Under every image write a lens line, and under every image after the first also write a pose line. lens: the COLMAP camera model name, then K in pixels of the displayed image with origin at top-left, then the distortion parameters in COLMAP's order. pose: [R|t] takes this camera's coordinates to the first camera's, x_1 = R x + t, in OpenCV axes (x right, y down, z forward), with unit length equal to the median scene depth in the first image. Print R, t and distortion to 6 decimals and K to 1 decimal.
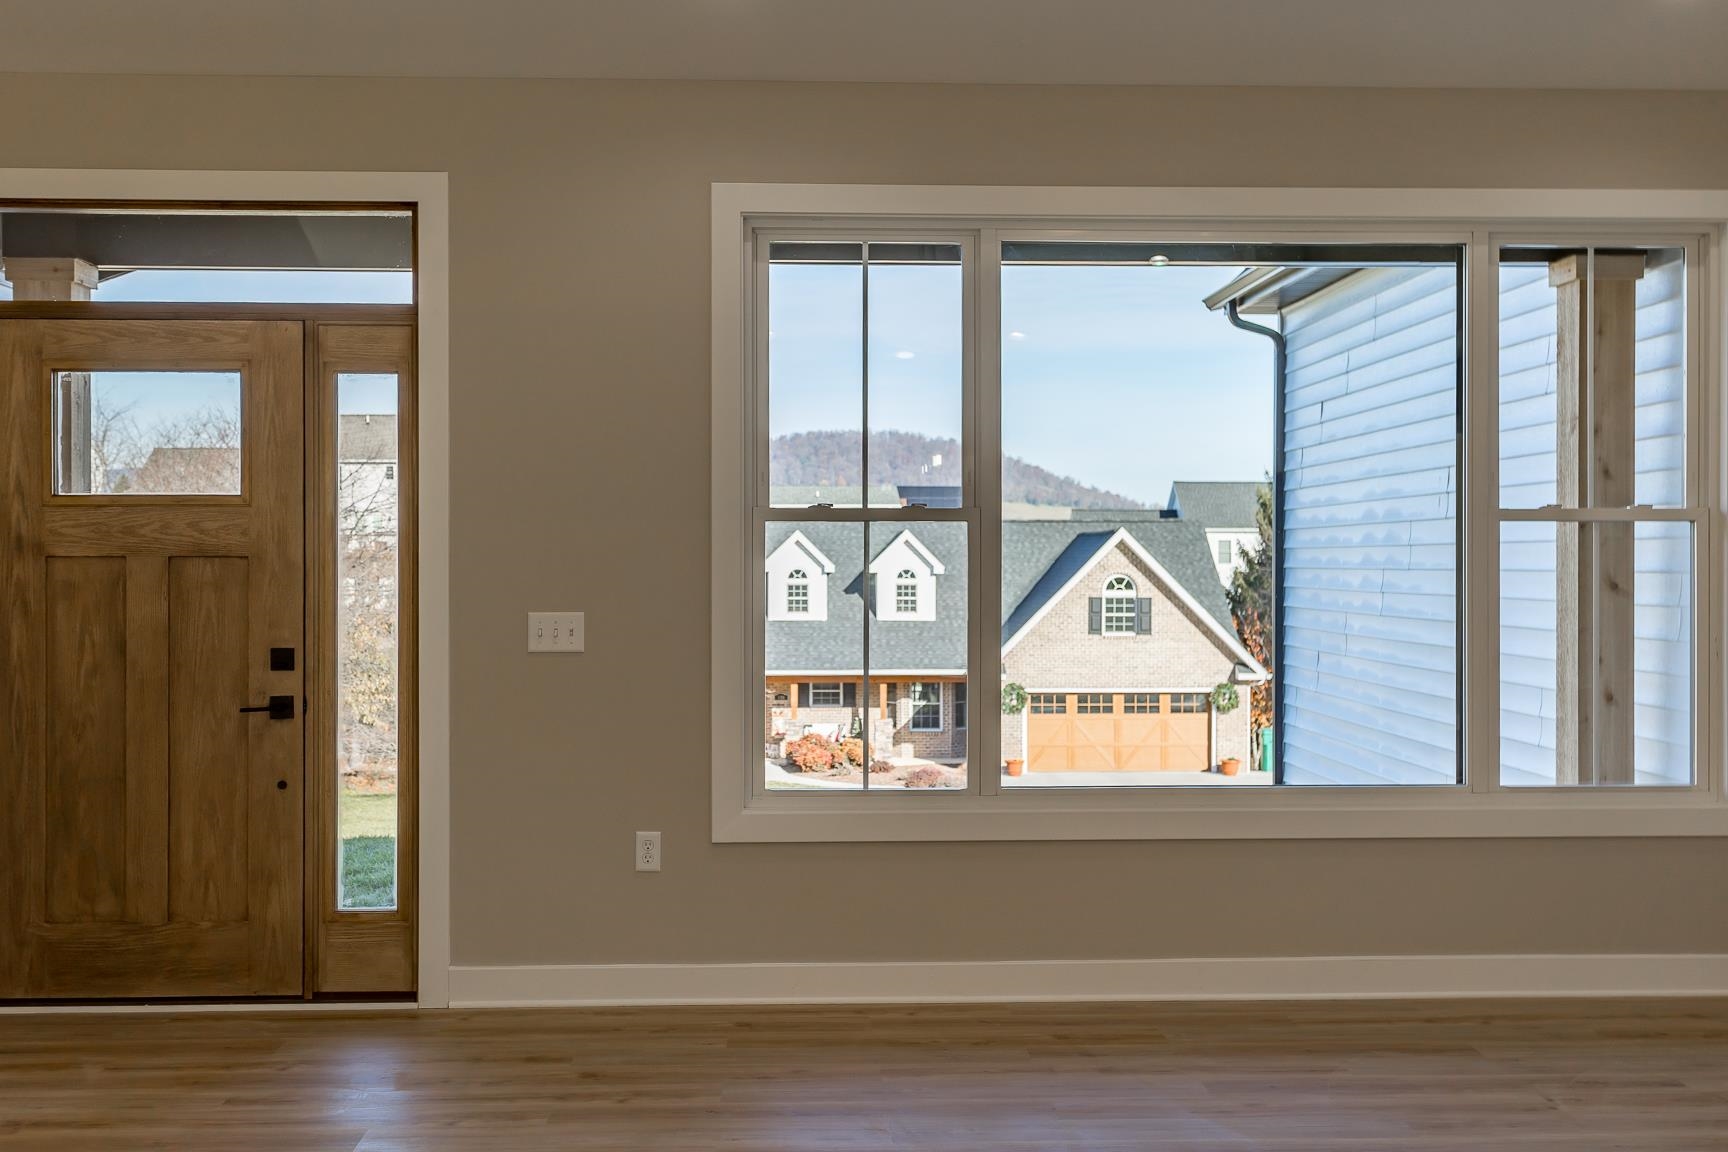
lens RADIAL K [[2066.9, 0, 865.6], [0, 2066.9, 565.8], [0, 0, 1]] dist [0.009067, 0.000000]
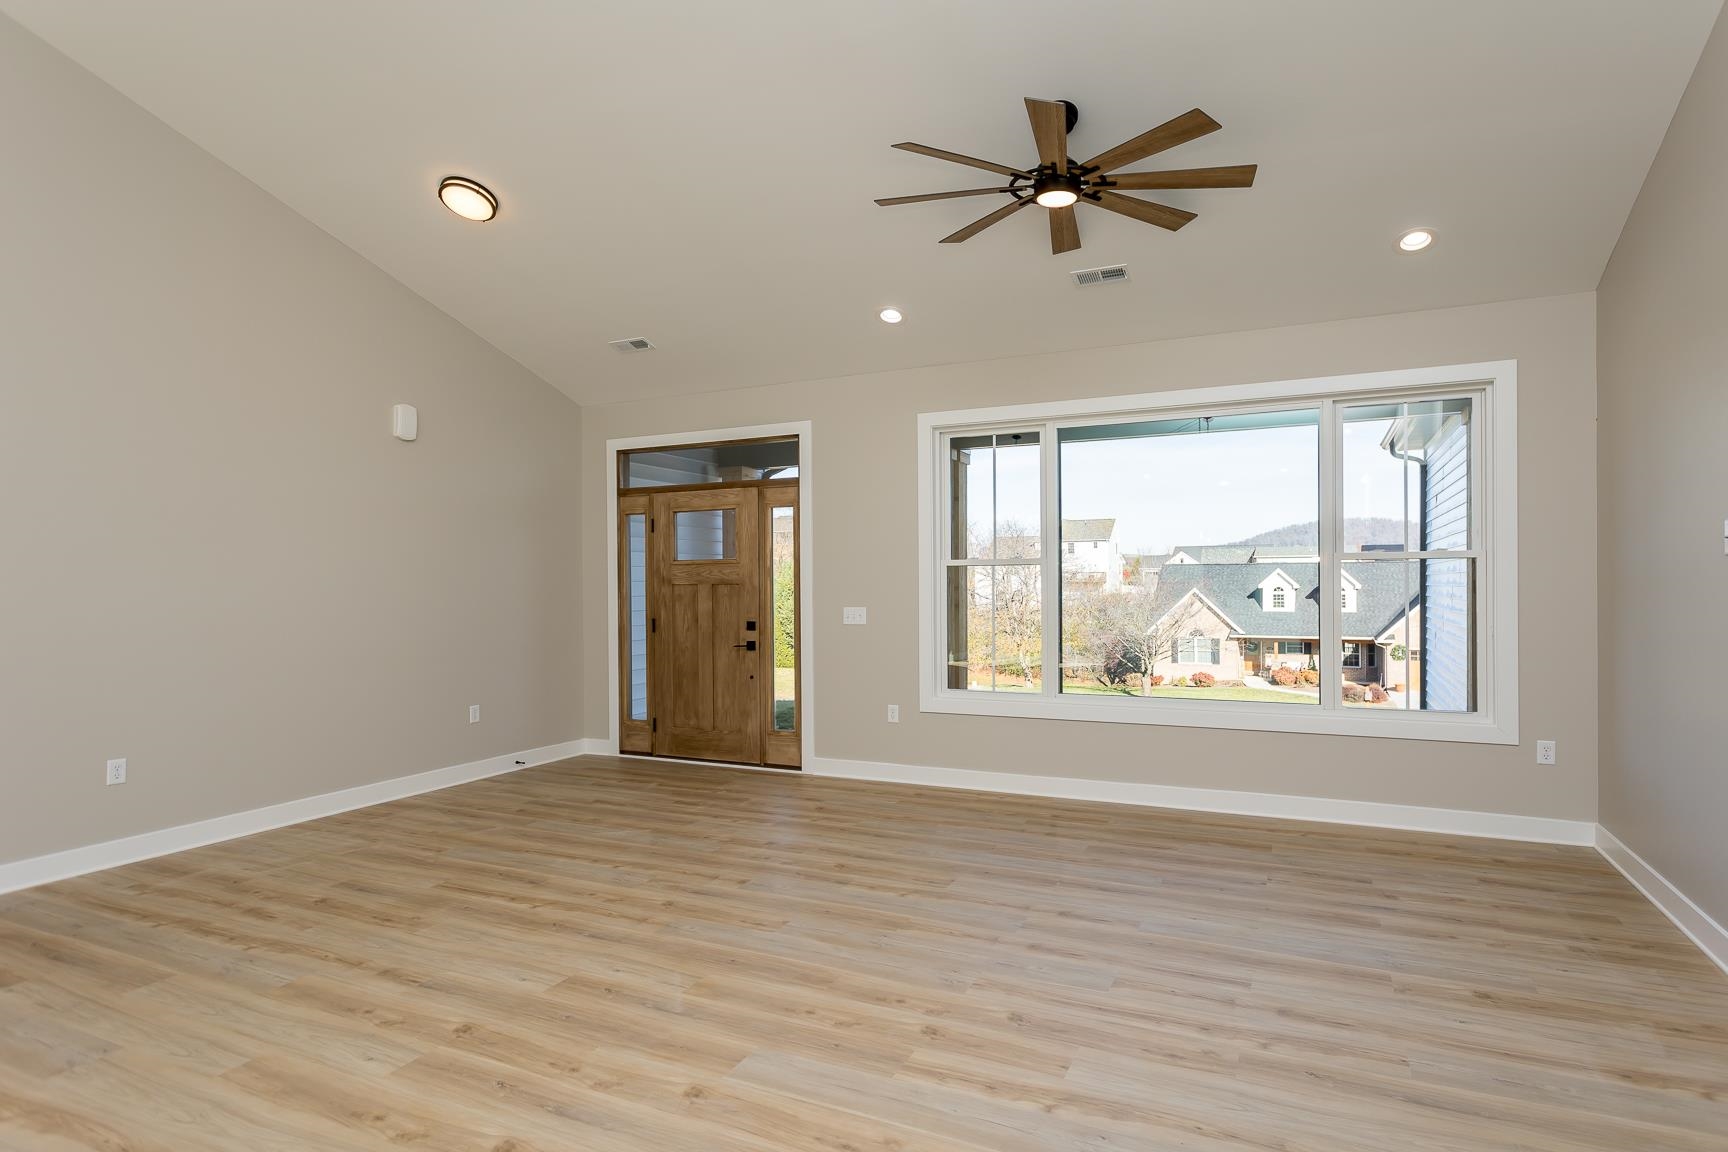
lens RADIAL K [[911.5, 0, 868.3], [0, 911.5, 592.9], [0, 0, 1]] dist [0.000960, 0.000731]
pose [[0.885179, 0.000231, -0.465250, 0.312451], [0.003620, 0.999966, 0.007385, -0.001346], [0.465236, -0.008221, 0.885148, 0.101187]]
